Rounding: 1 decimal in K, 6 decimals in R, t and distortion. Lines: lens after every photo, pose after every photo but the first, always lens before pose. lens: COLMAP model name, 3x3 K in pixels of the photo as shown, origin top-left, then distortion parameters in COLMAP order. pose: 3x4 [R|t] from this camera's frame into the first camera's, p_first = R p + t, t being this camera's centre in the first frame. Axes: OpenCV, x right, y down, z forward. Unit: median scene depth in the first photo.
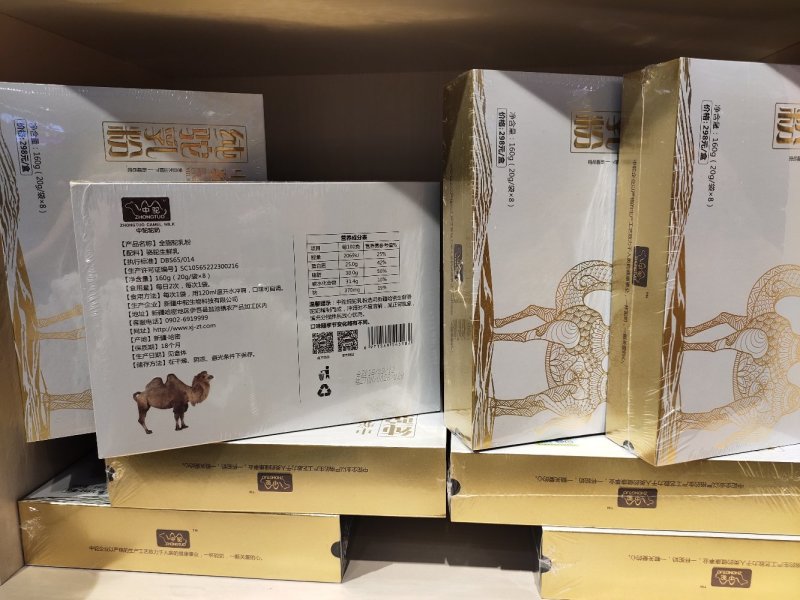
lens RADIAL K [[570.3, 0, 400.0], [0, 570.3, 300.0], [0, 0, 1]] dist [0.020448, -0.025554]
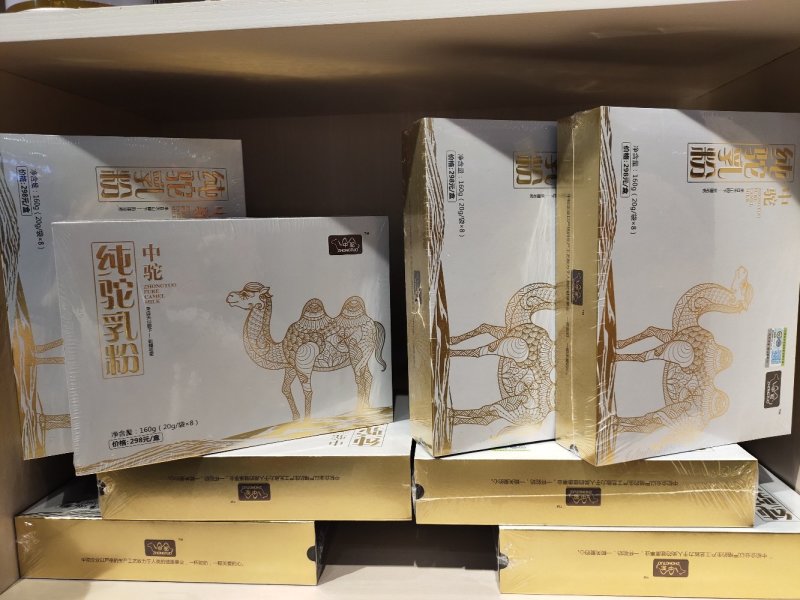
lens RADIAL K [[570.3, 0, 400.0], [0, 570.3, 300.0], [0, 0, 1]] dist [0.020448, -0.025554]
pose [[0.999675, -0.018972, 0.017009, 0.046559], [0.019731, 0.998762, -0.045664, 0.009666], [-0.016122, 0.045985, 0.998812, -0.107085]]
